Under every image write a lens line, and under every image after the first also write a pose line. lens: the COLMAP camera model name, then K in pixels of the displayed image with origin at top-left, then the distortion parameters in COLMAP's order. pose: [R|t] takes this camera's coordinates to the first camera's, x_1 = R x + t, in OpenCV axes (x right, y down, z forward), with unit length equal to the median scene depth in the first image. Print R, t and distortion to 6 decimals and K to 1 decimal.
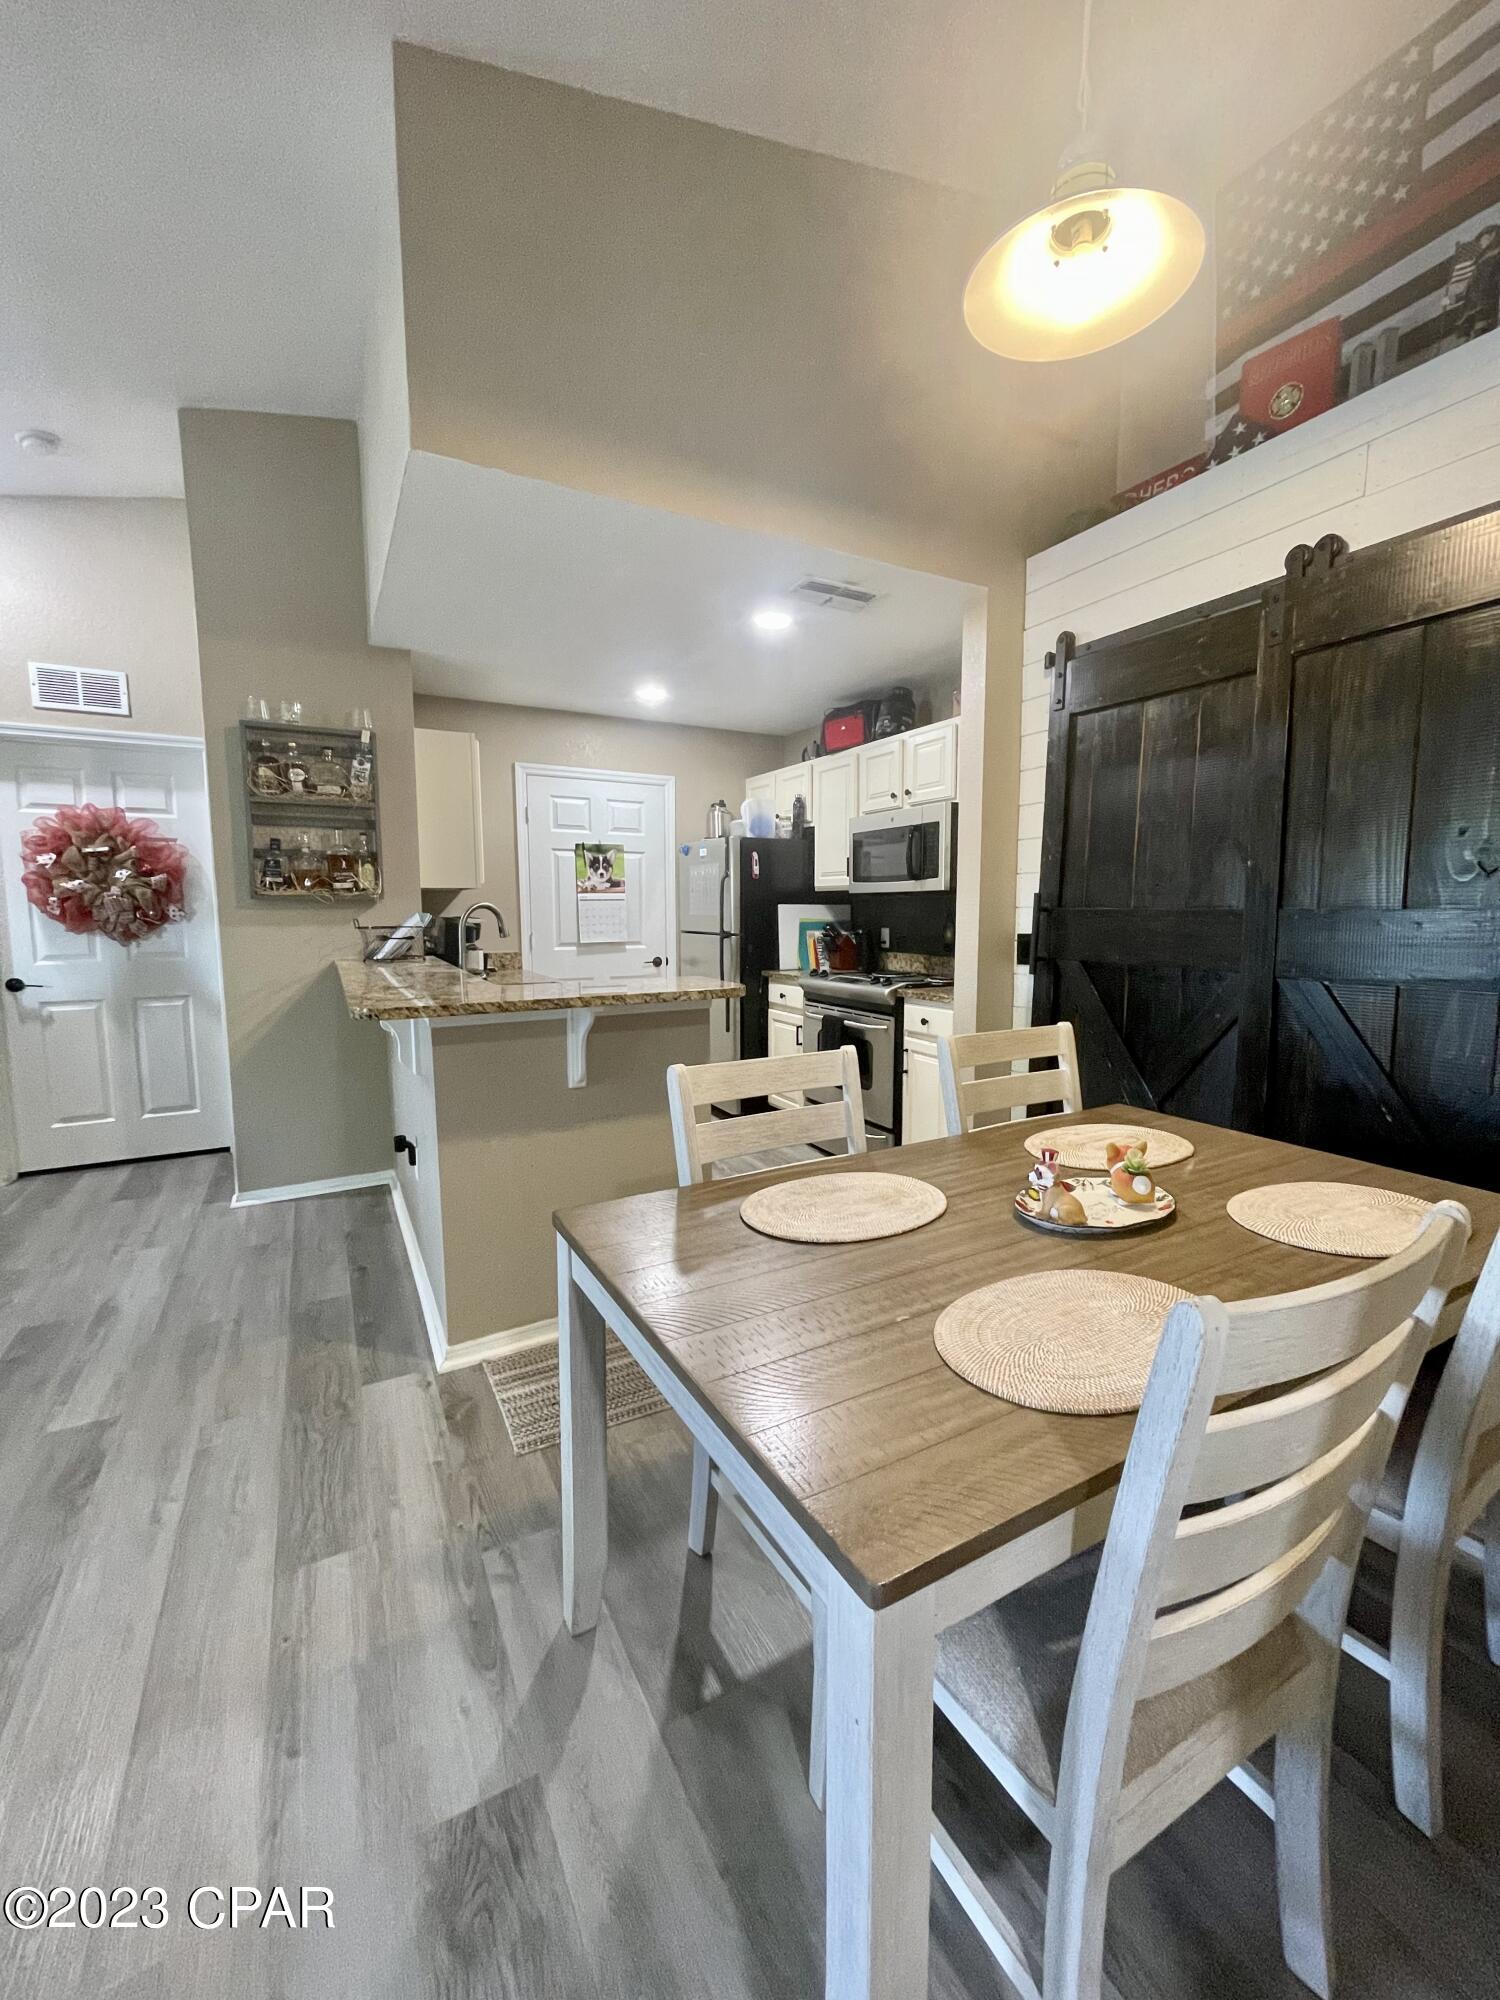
lens RADIAL K [[809.8, 0, 762.3], [0, 809.8, 989.3], [0, 0, 1]] dist [-0.000694, 0.000527]
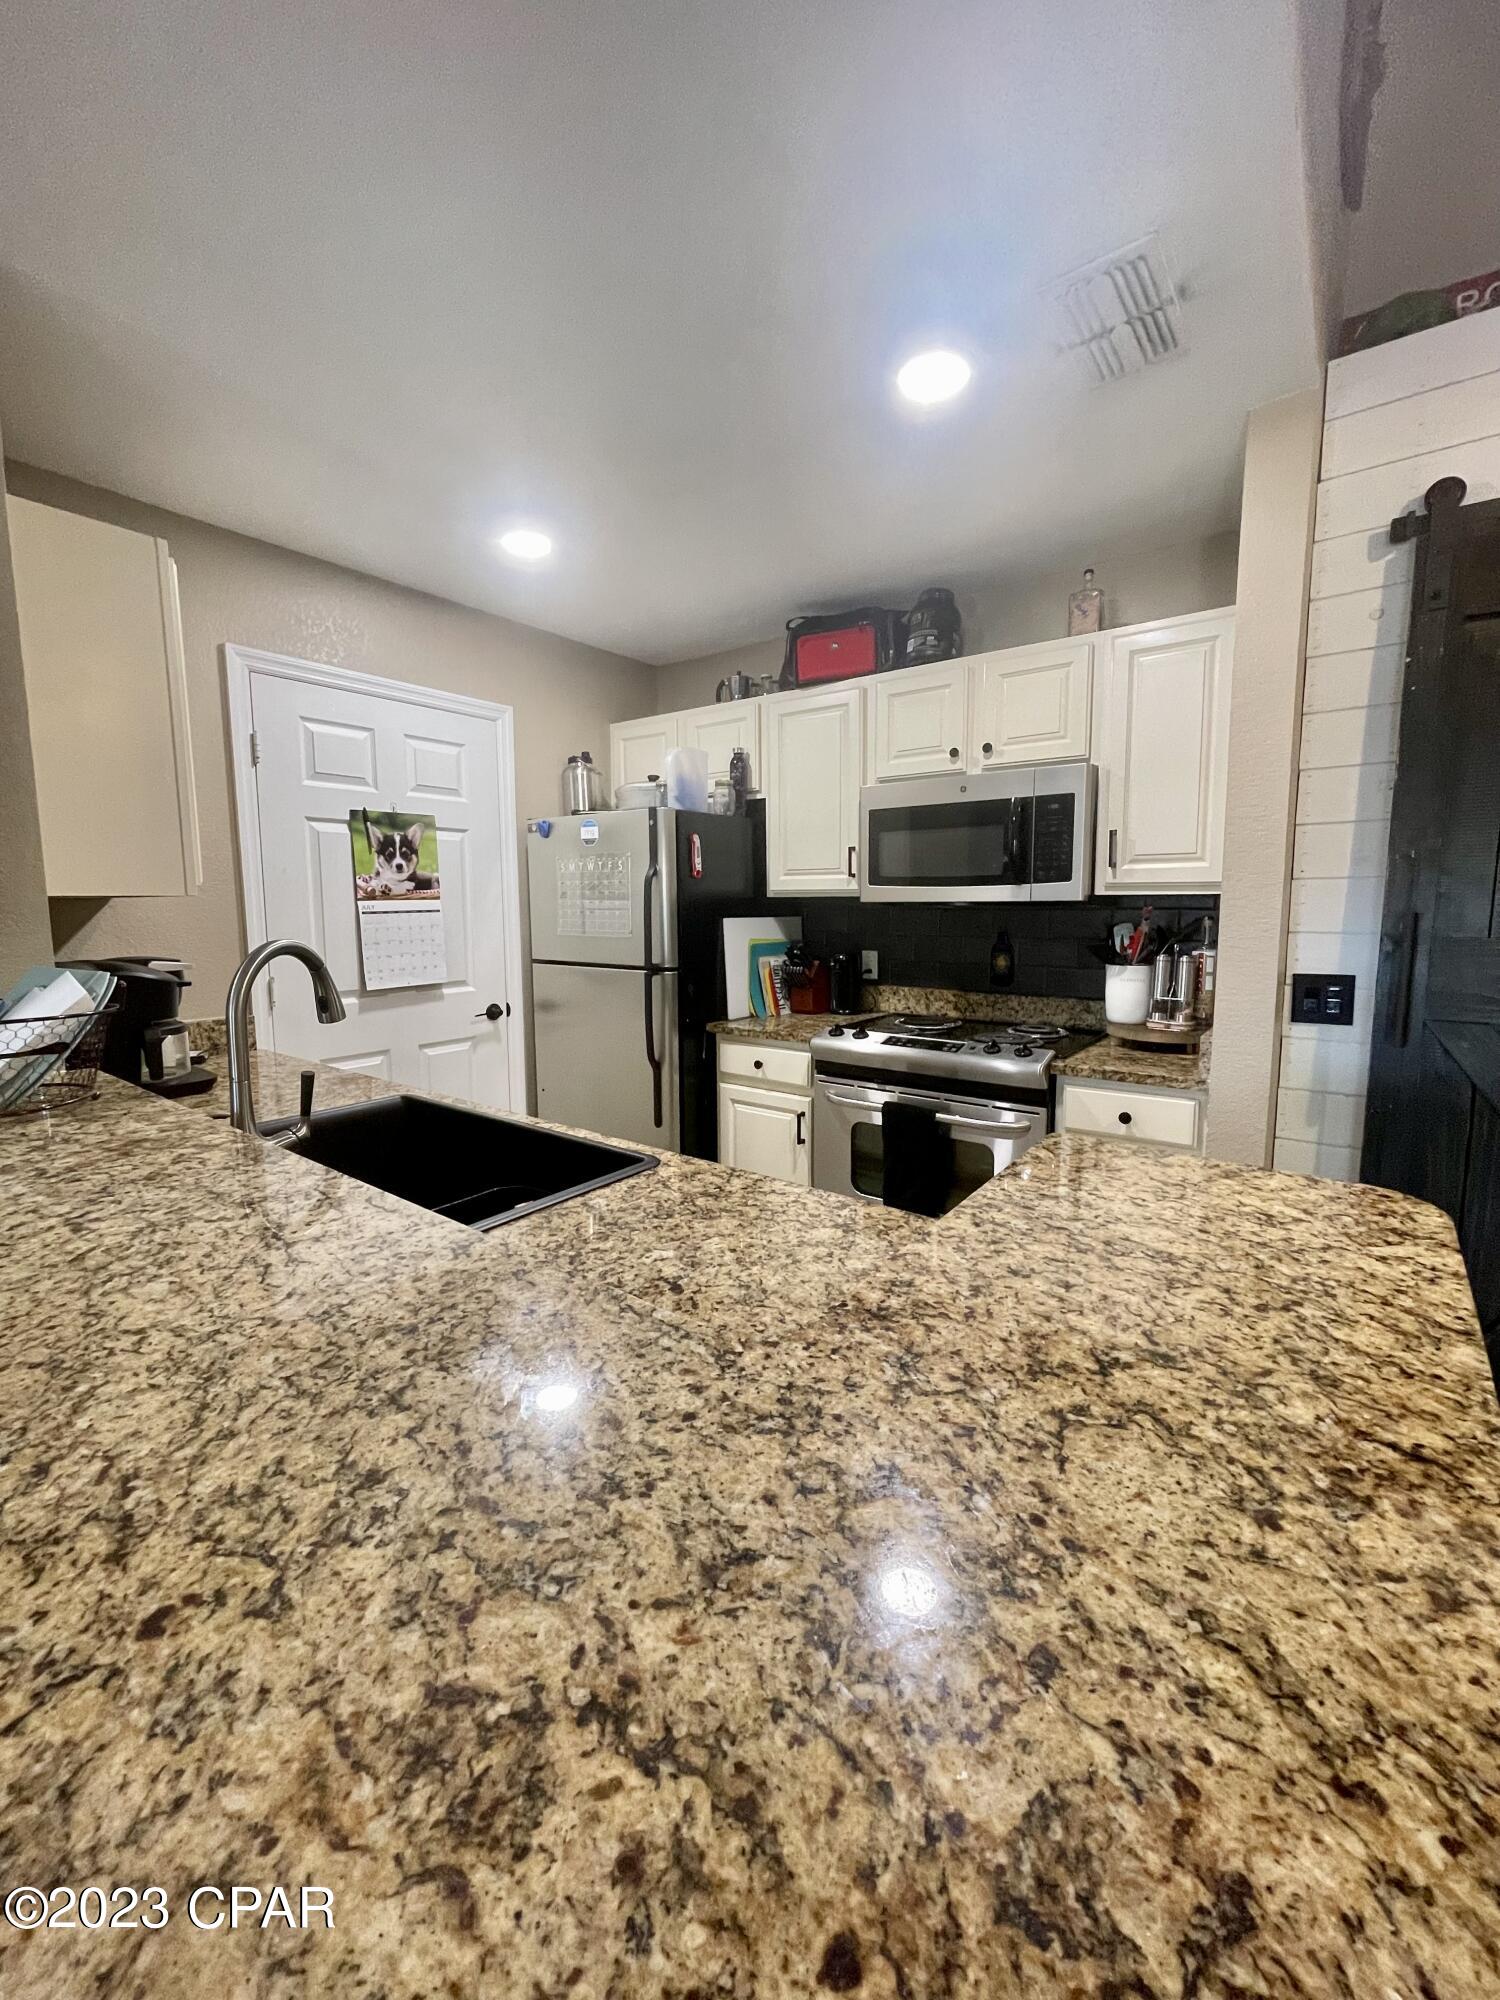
lens RADIAL K [[807.1, 0, 762.6], [0, 807.1, 993.7], [0, 0, 1]] dist [-0.001234, 0.000146]
pose [[0.908002, -0.050694, 0.415888, -0.261890], [0.045453, 0.998713, 0.022500, -0.068979], [-0.416493, -0.001527, 0.909137, 0.483768]]
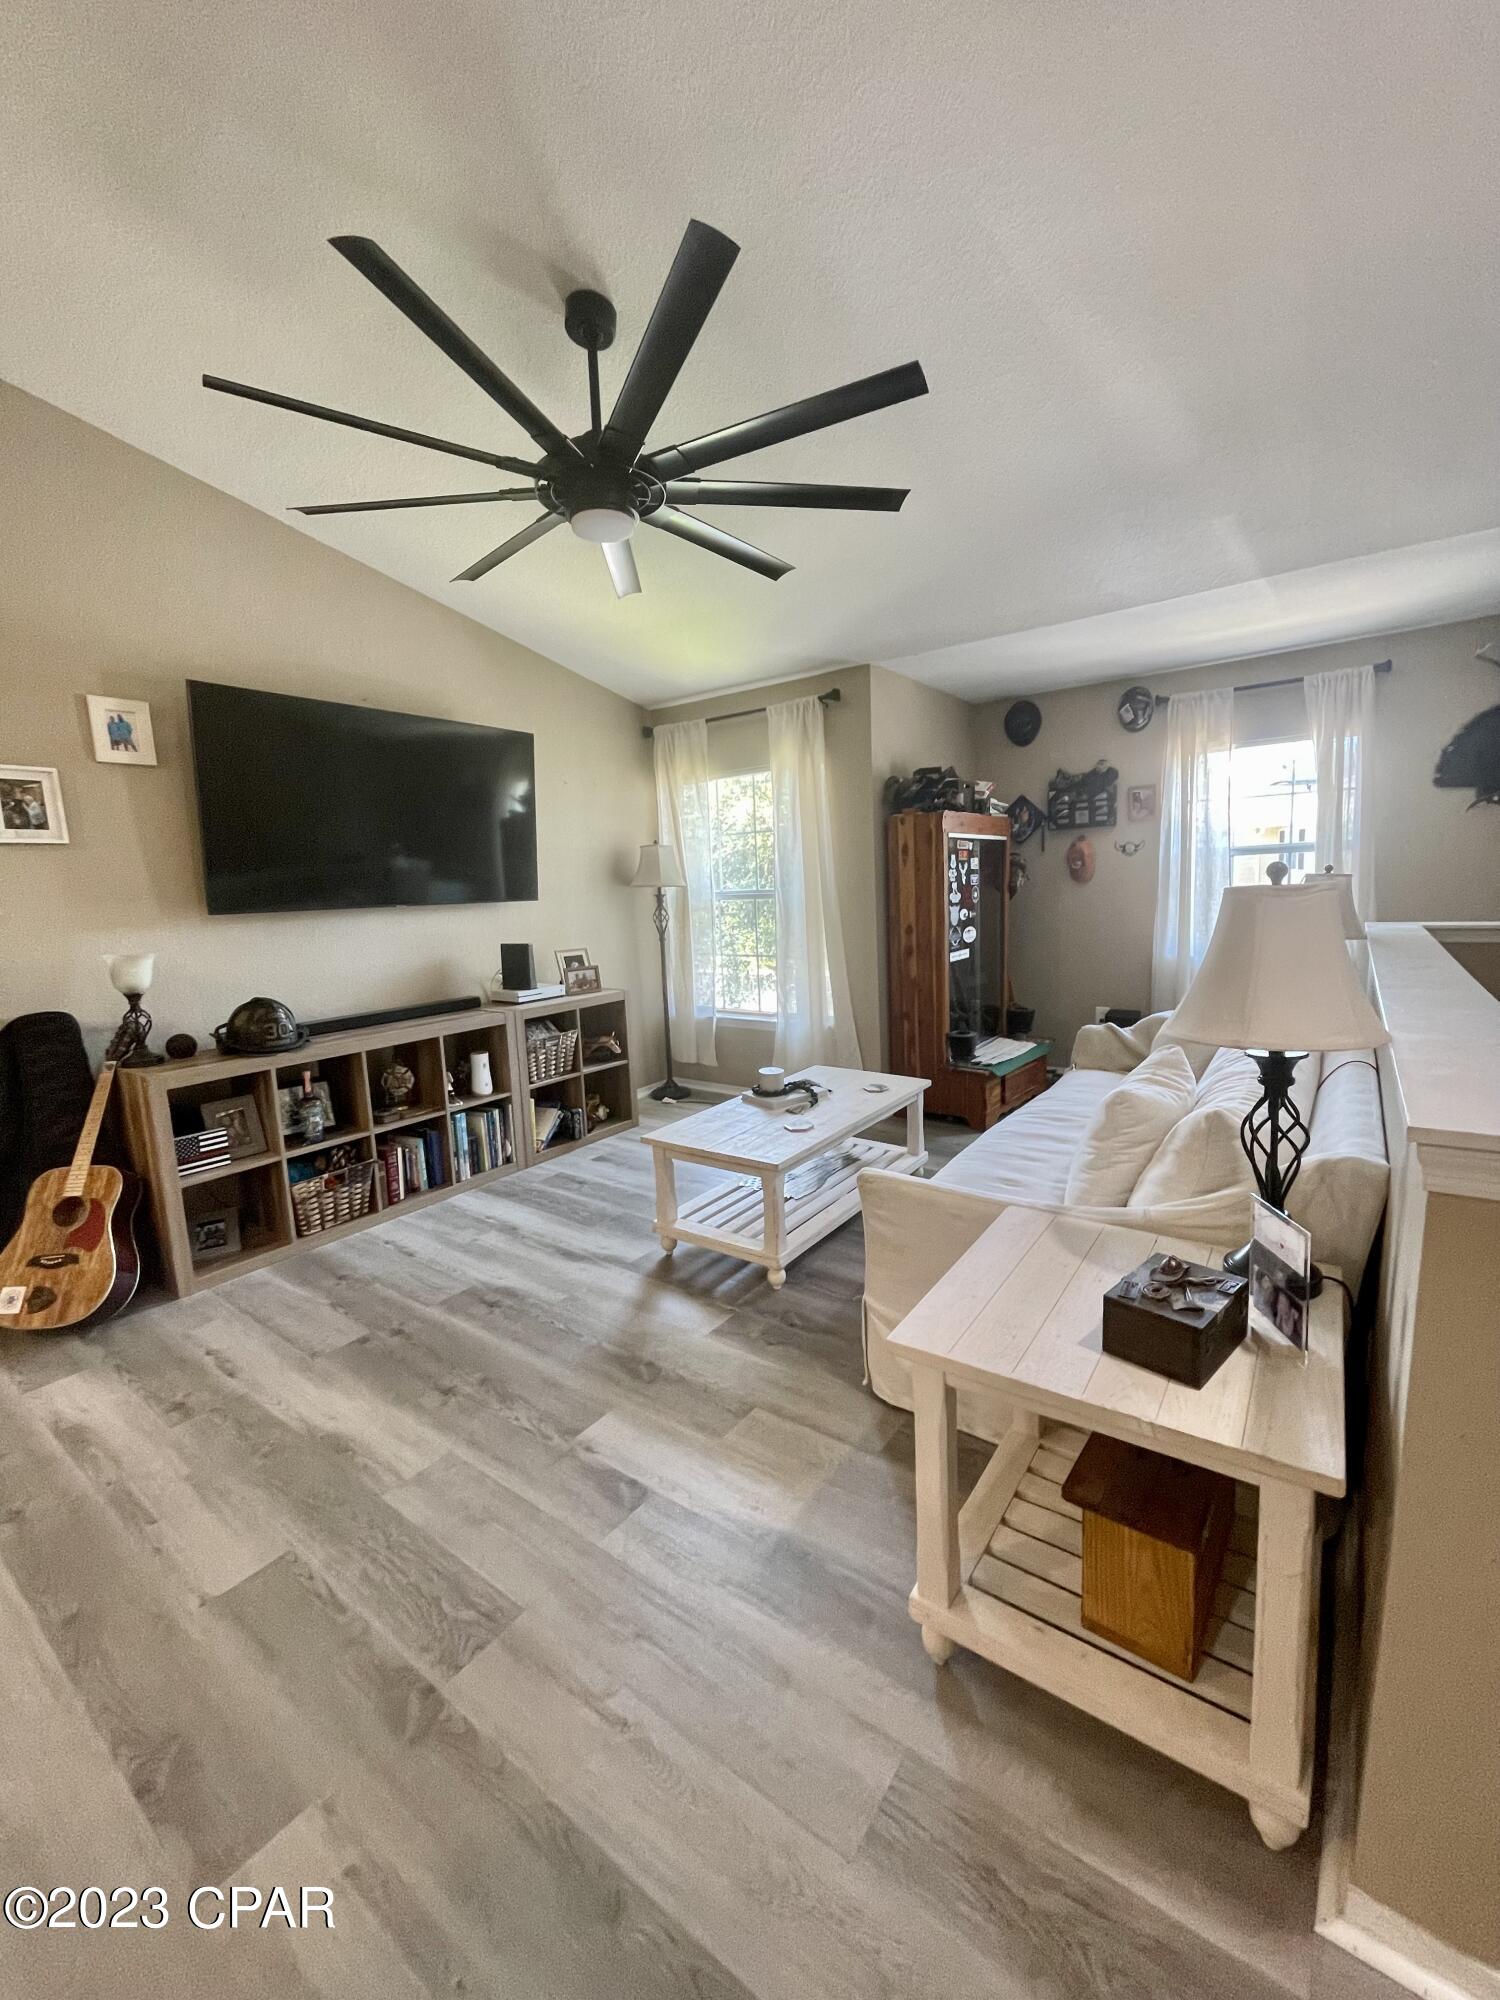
lens RADIAL K [[809.8, 0, 762.3], [0, 809.8, 989.3], [0, 0, 1]] dist [-0.000694, 0.000527]
pose [[-0.905610, 0.096559, -0.412974, -0.505595], [0.004570, 0.975903, 0.218159, -0.090309], [0.424087, 0.195679, -0.884228, 0.788879]]
